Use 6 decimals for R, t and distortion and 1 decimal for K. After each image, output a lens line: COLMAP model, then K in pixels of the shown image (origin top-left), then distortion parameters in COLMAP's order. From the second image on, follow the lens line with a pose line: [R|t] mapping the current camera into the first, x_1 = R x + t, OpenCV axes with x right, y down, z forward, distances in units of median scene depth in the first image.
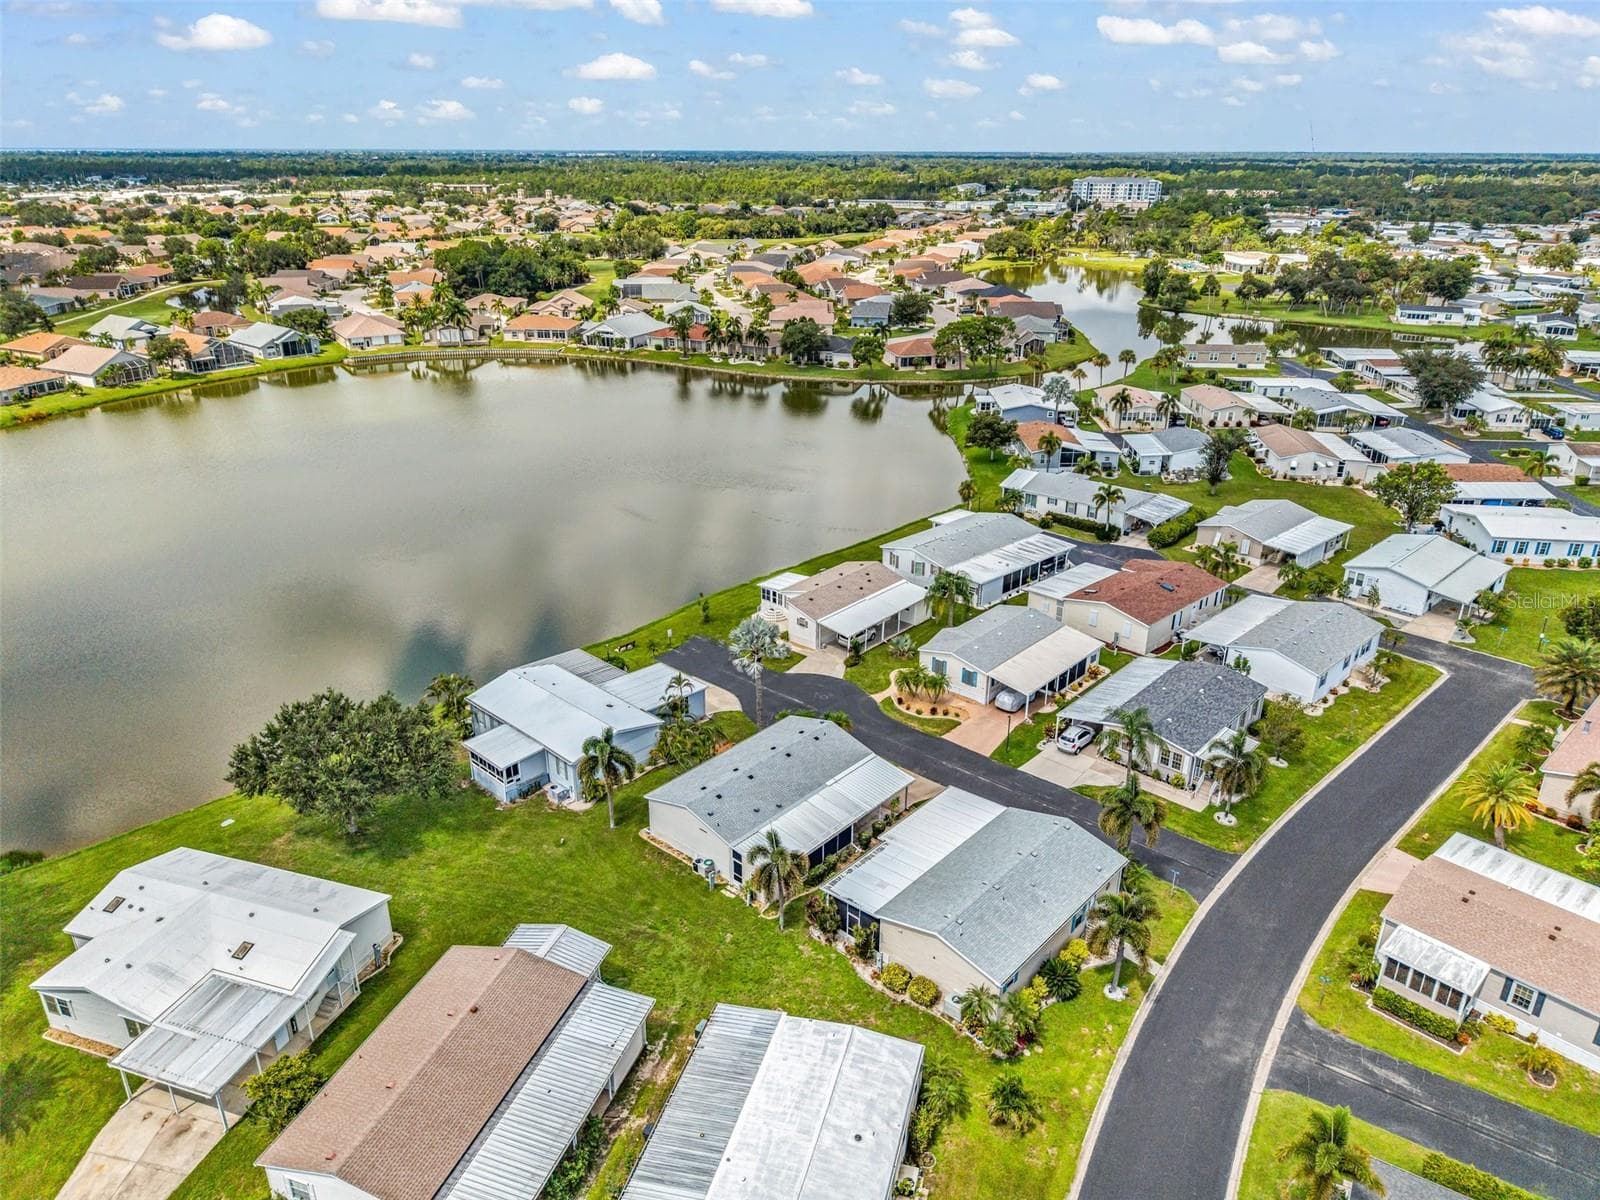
lens RADIAL K [[1067.0, 0, 800.0], [0, 1067.0, 600.0], [0, 0, 1]] dist [0.143778, -0.310282]
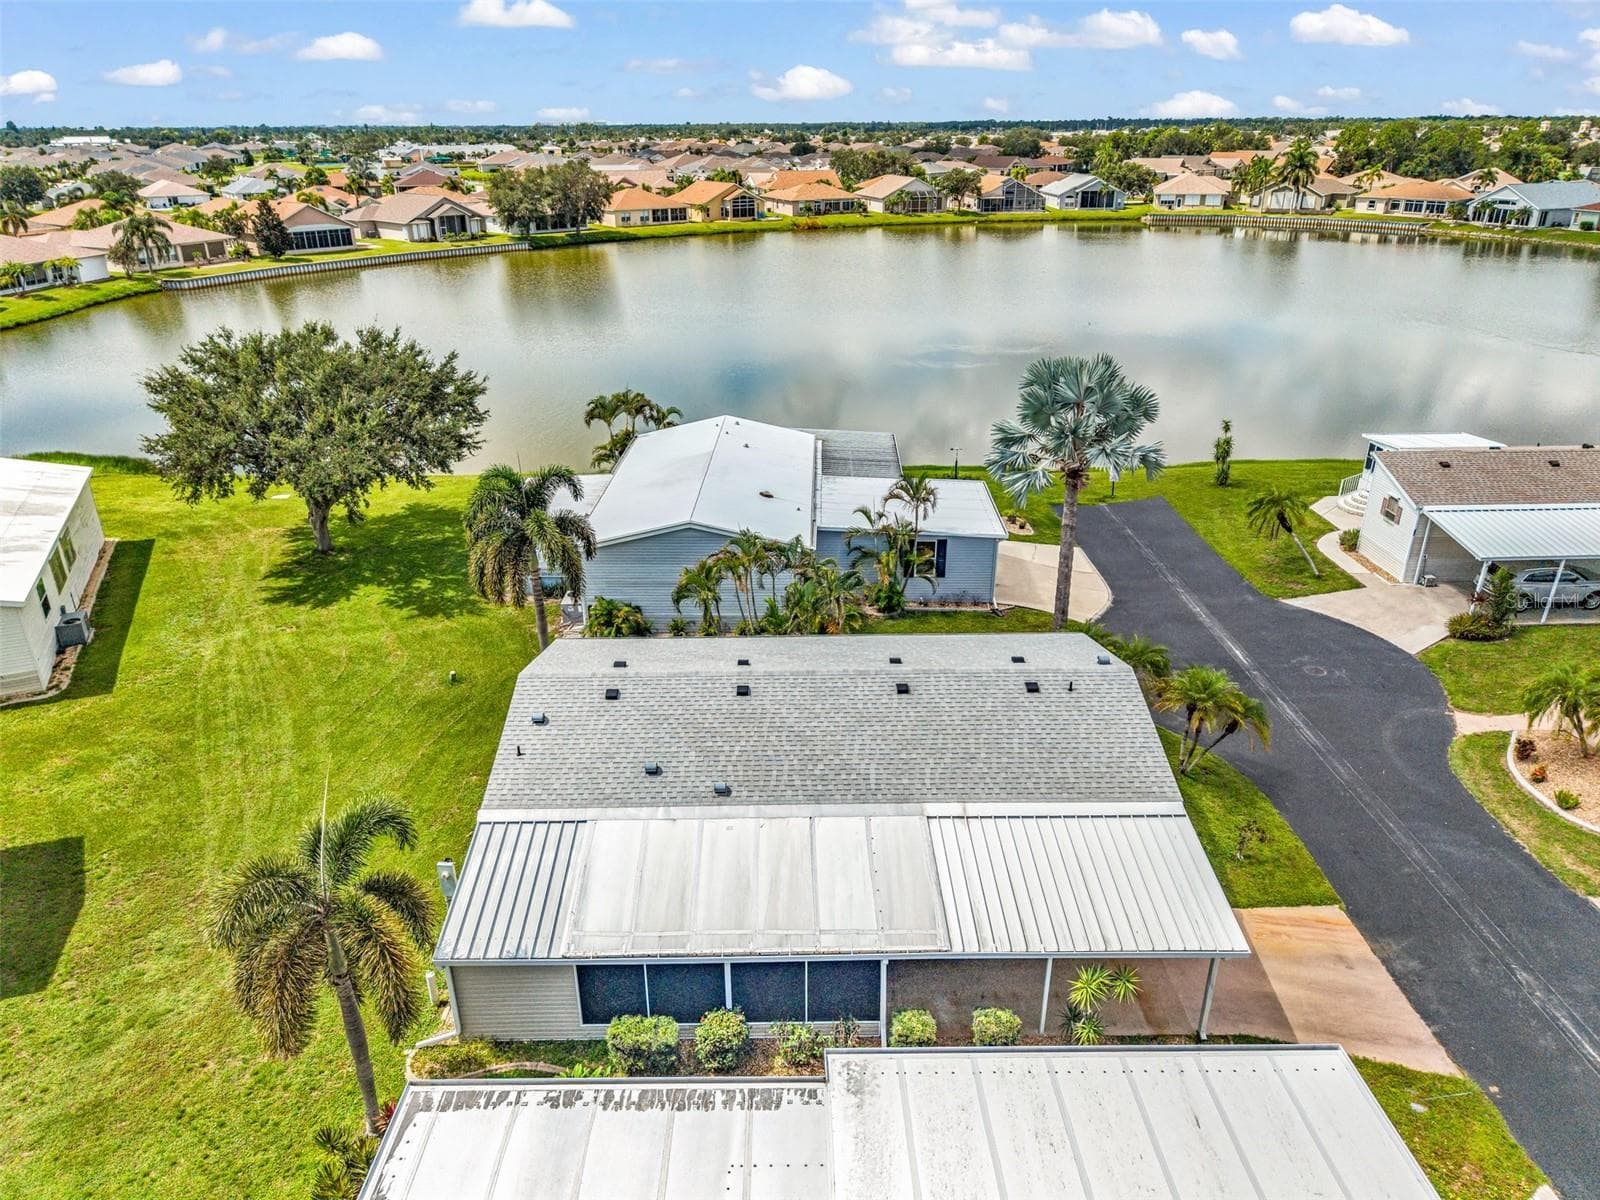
lens RADIAL K [[1071.4, 0, 798.4], [0, 1071.4, 599.6], [0, 0, 1]] dist [0.024069, -0.023943]
pose [[0.671205, 0.291958, -0.681355, 0.065005], [-0.279123, 0.951061, 0.132561, 0.028996], [0.686712, 0.101206, 0.719850, 0.255789]]
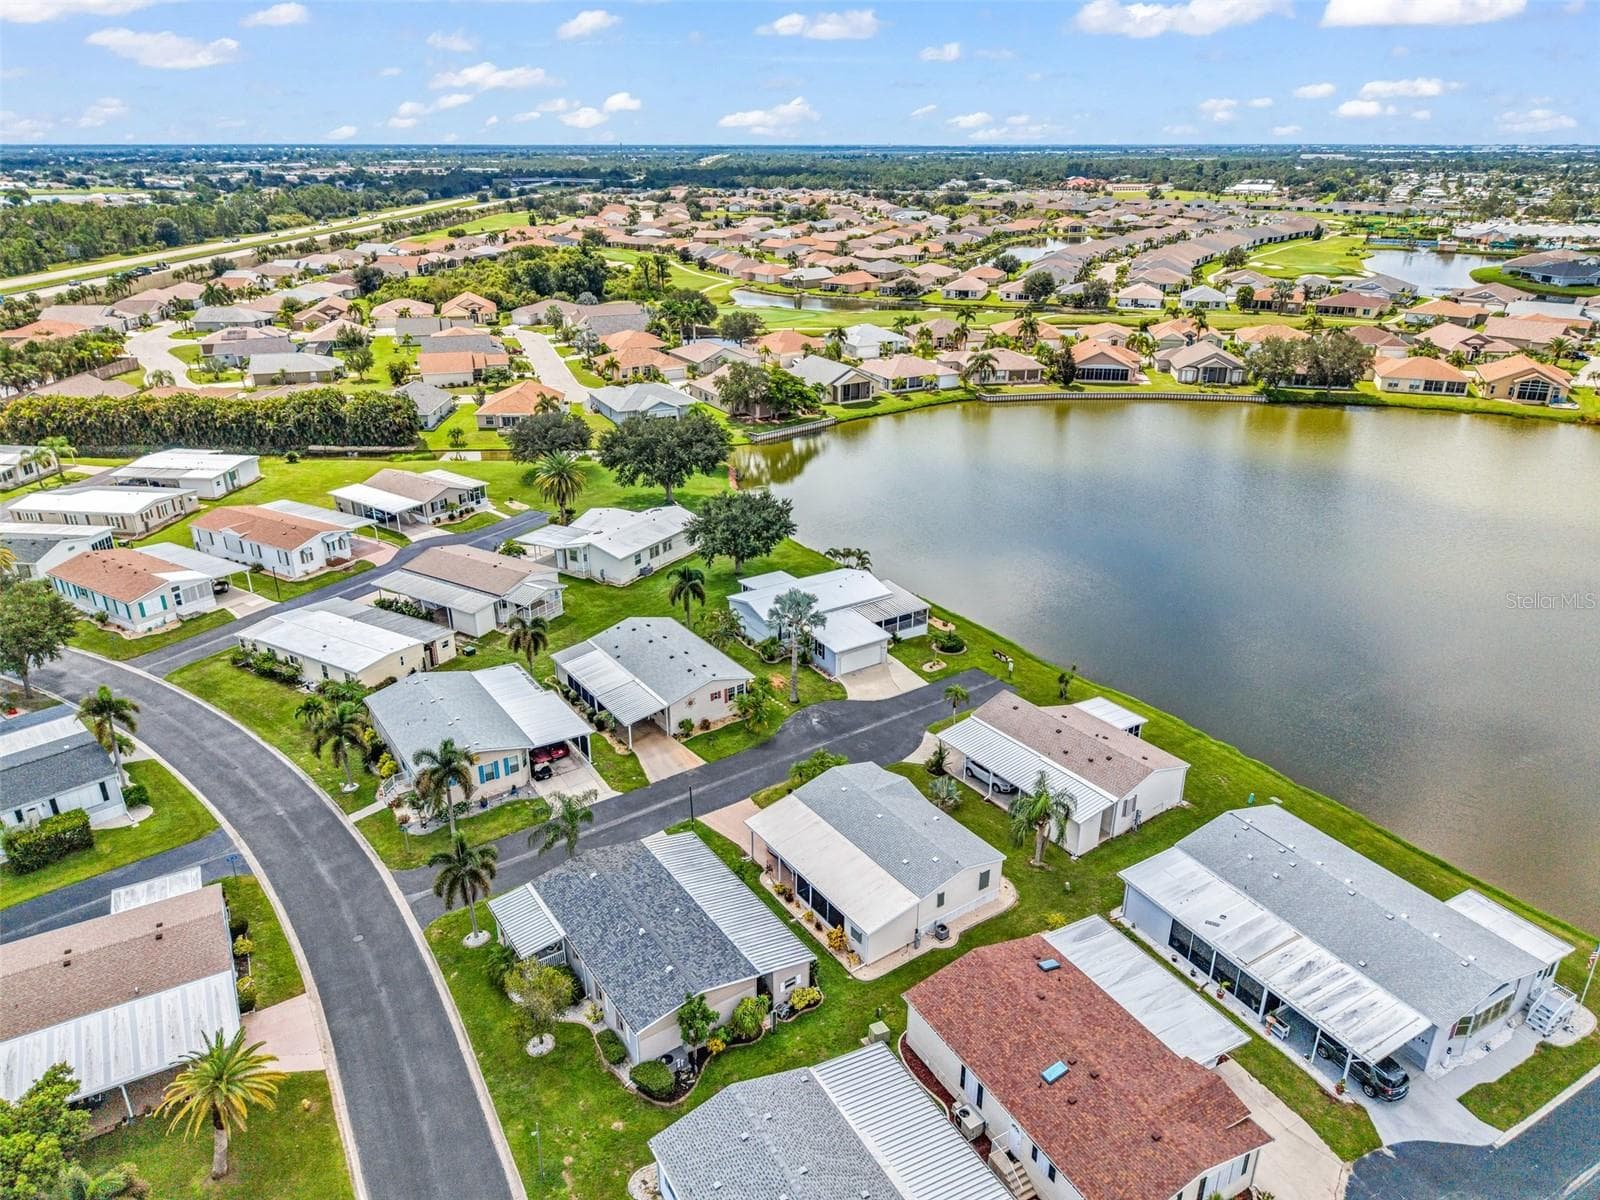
lens RADIAL K [[1071.4, 0, 798.4], [0, 1071.4, 599.6], [0, 0, 1]] dist [0.024069, -0.023943]
pose [[-0.240555, 0.376400, -0.894682, 0.347570], [-0.377188, 0.813056, 0.443475, -0.170436], [0.894350, 0.444143, -0.053611, 0.404584]]
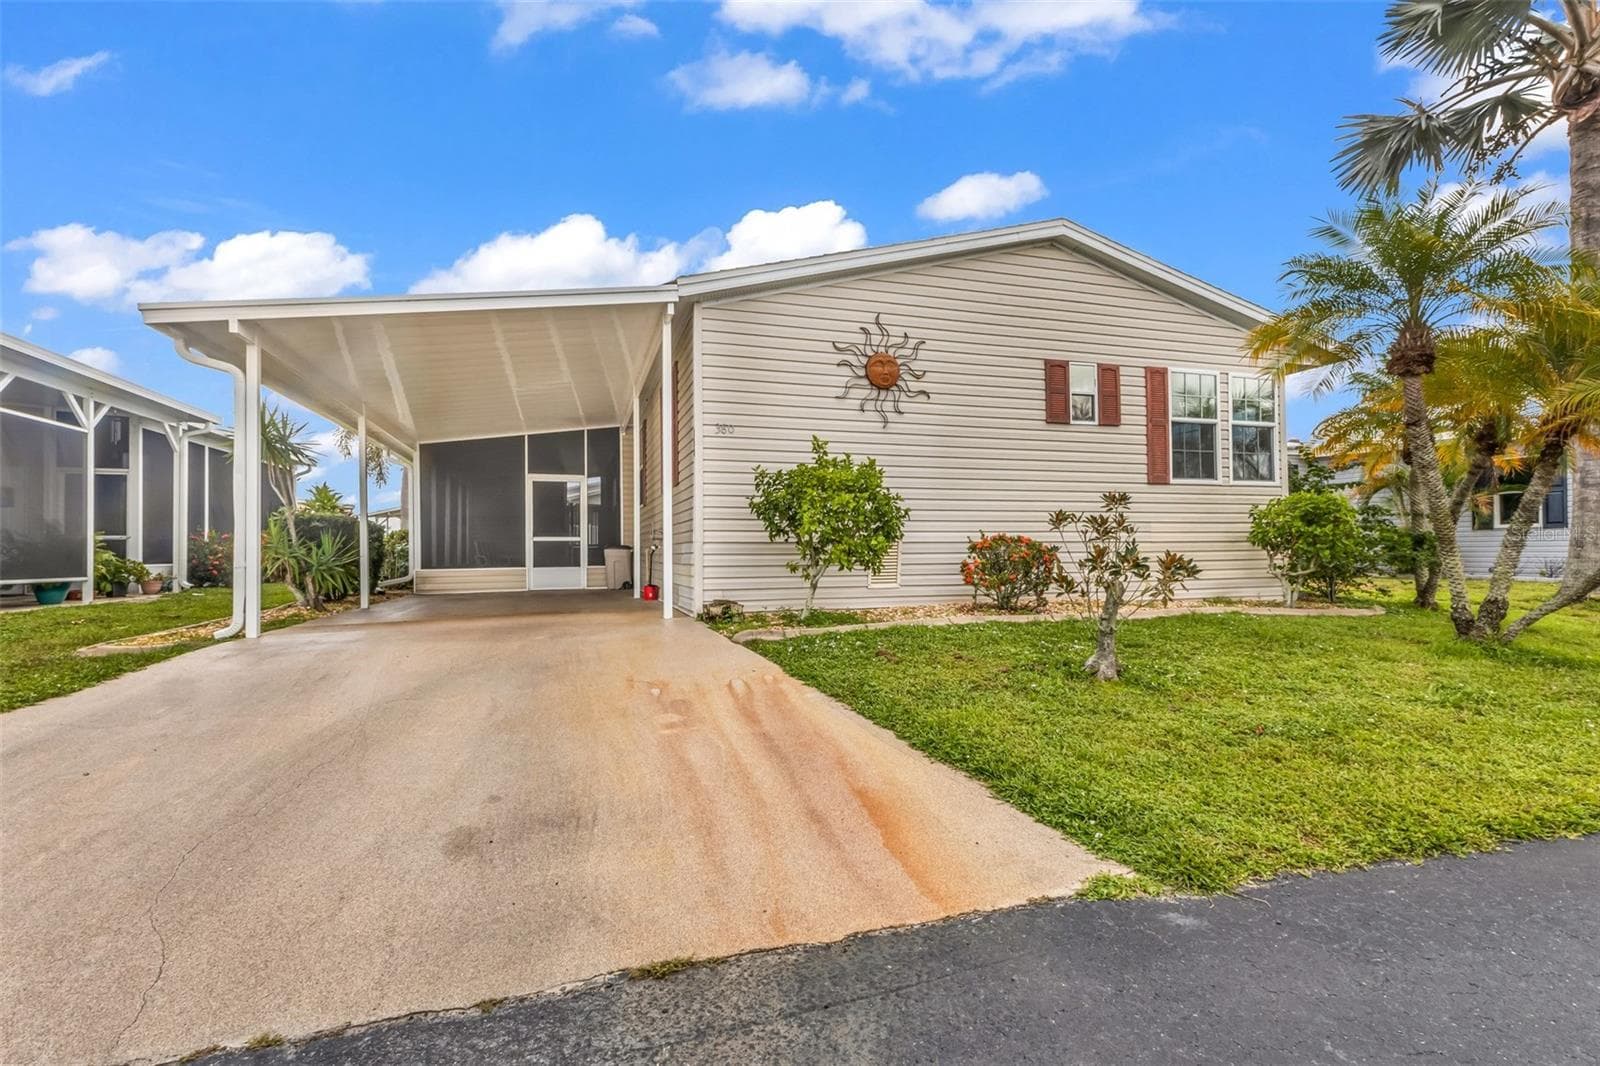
lens RADIAL K [[708.5, 0, 792.3], [0, 708.5, 553.1], [0, 0, 1]] dist [0.010192, -0.000922]
pose [[-0.523826, -0.005755, -0.851806, 0.046518], [-0.330407, 0.923061, 0.196950, 0.054275], [0.785135, 0.384611, -0.485425, 0.380243]]
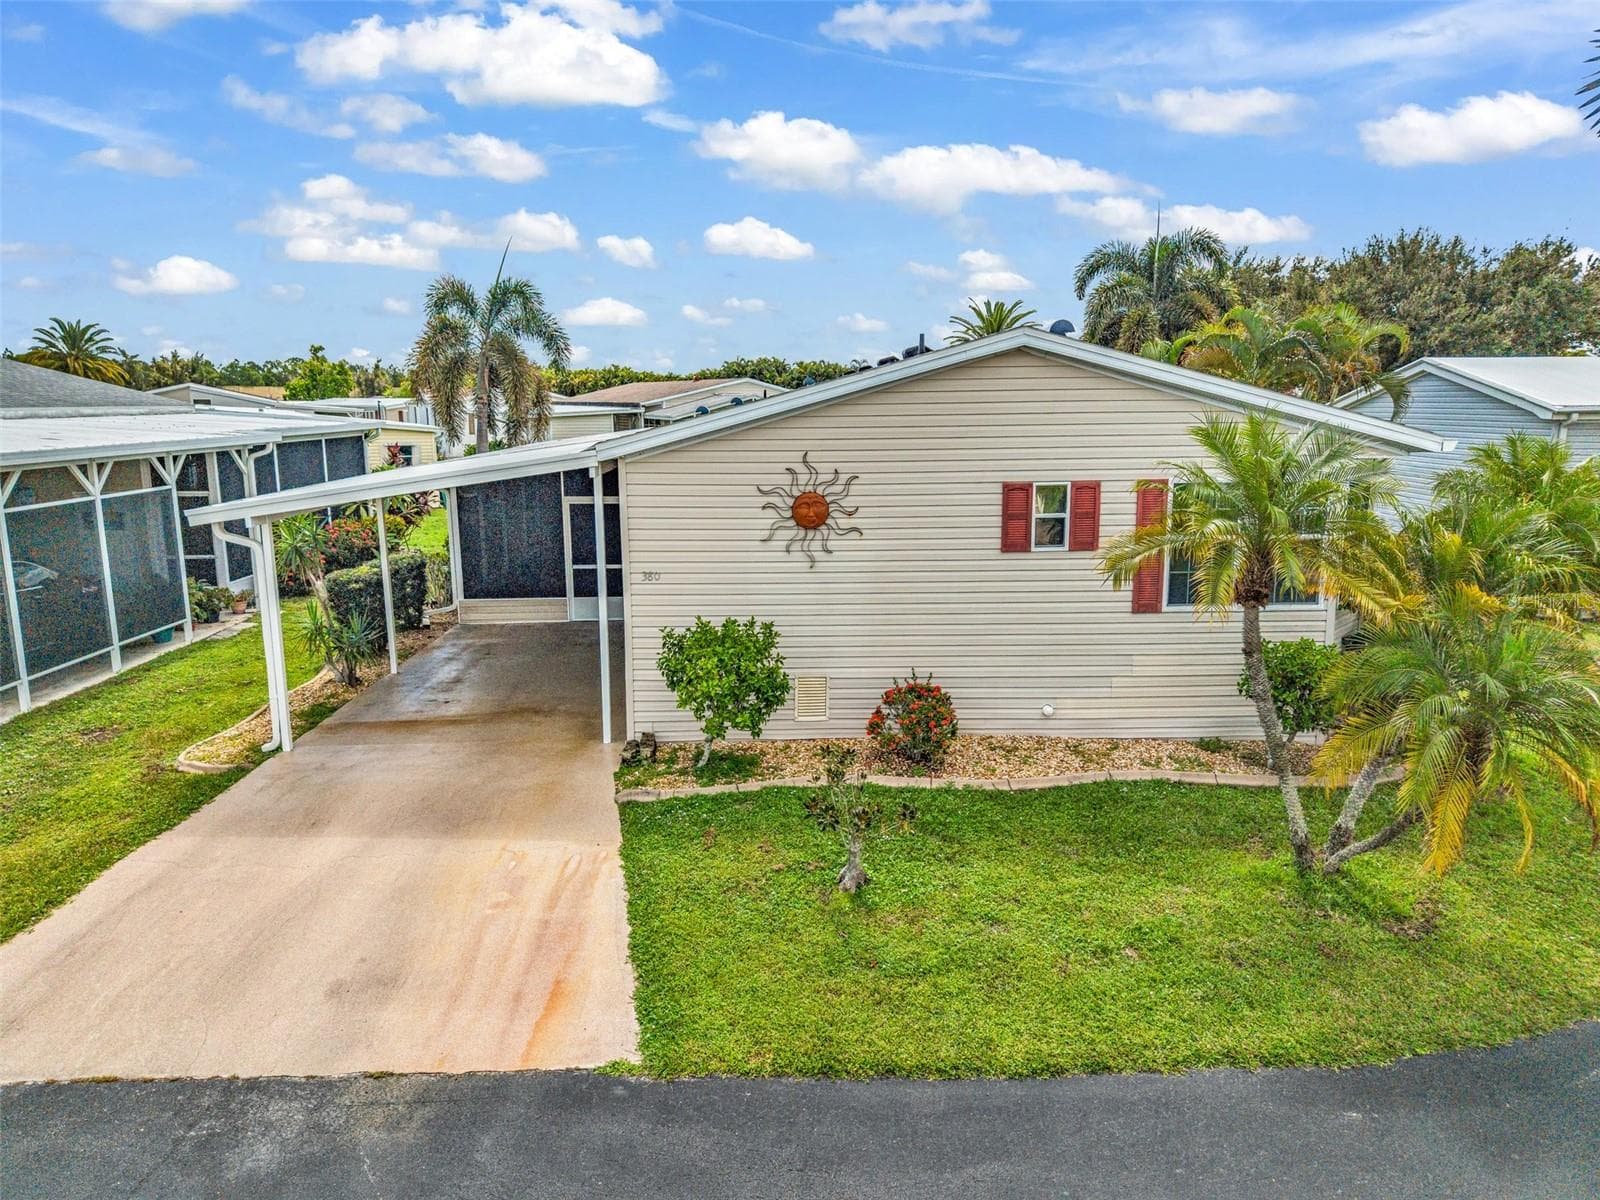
lens RADIAL K [[1071.4, 0, 798.4], [0, 1071.4, 599.6], [0, 0, 1]] dist [0.024069, -0.023943]
pose [[-0.736763, 0.121041, -0.665229, 0.049722], [-0.263400, 0.854745, 0.447248, 0.033806], [0.622737, 0.504737, -0.597862, 0.394944]]
